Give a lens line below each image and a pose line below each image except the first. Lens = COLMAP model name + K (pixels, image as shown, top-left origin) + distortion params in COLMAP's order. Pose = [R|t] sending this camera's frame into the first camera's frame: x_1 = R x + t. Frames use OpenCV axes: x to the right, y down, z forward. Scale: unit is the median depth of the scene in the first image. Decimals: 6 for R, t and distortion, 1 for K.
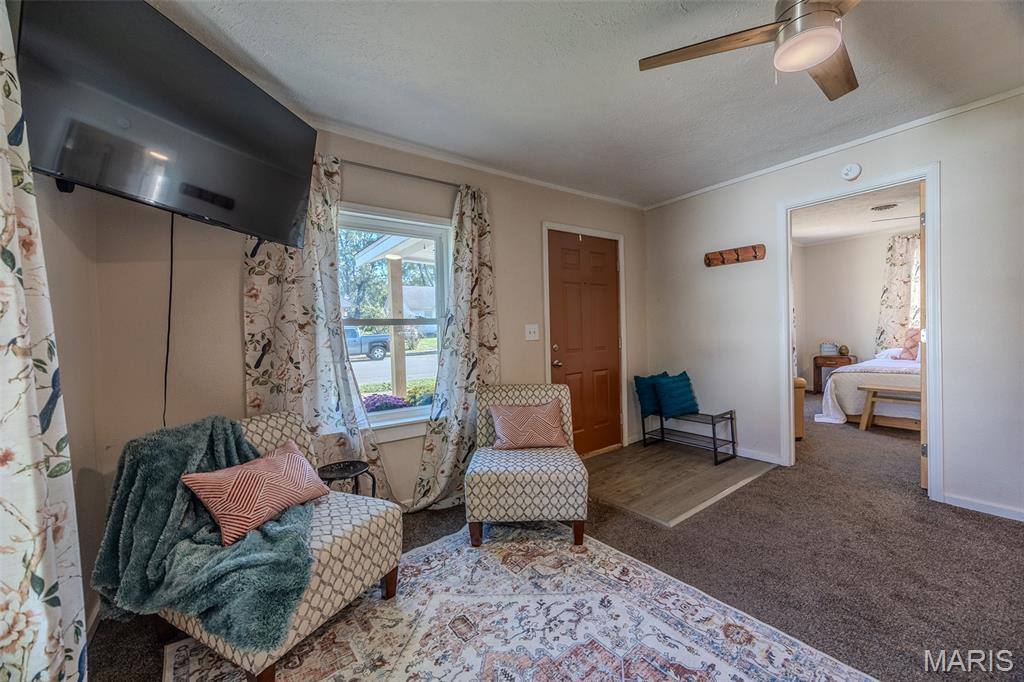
lens RADIAL K [[390.4, 0, 515.3], [0, 390.4, 342.1], [0, 0, 1]] dist [0.000206, -0.000666]
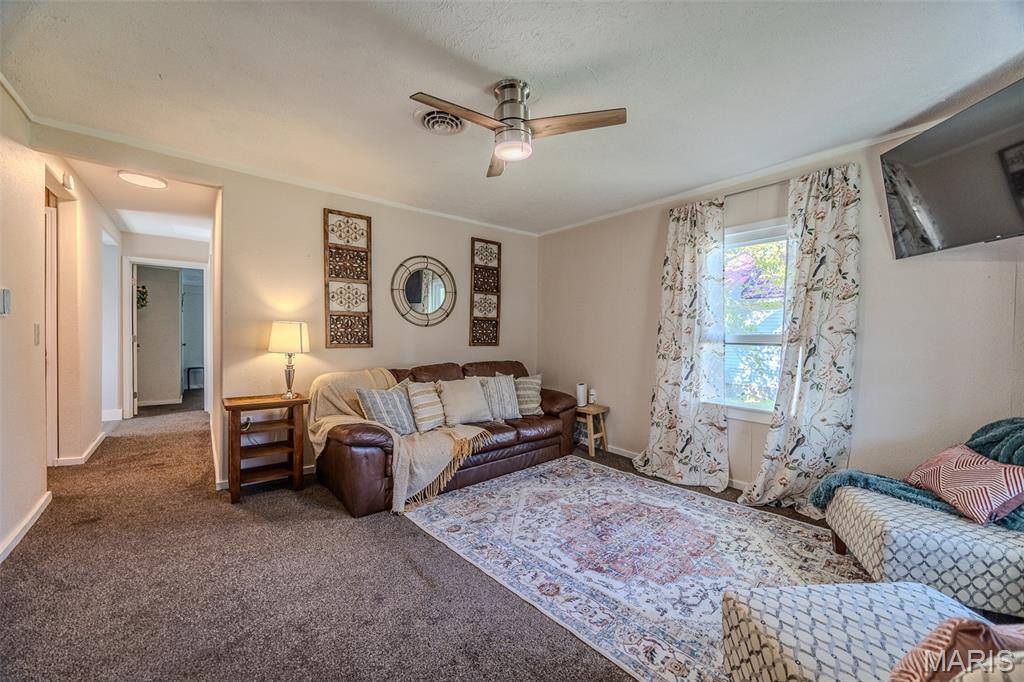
lens RADIAL K [[390.4, 0, 516.2], [0, 390.4, 337.6], [0, 0, 1]] dist [0.000206, -0.000666]
pose [[-0.997617, 0.017401, -0.066767, 0.592460], [0.014745, 0.999088, 0.040067, -0.076682], [0.067403, 0.038987, -0.996964, 1.748902]]
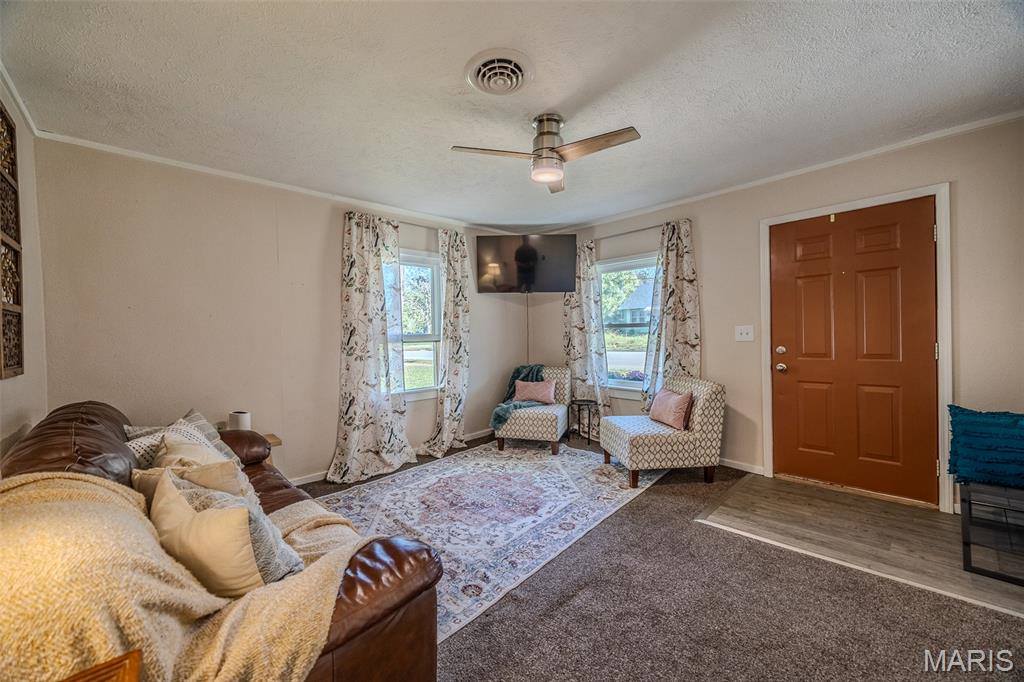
lens RADIAL K [[390.4, 0, 513.2], [0, 390.4, 338.5], [0, 0, 1]] dist [0.000206, -0.000666]
pose [[0.137459, 0.039239, -0.989730, 1.694331], [-0.010599, 0.999216, 0.038143, -0.076064], [0.990451, 0.005247, 0.137767, 0.438435]]
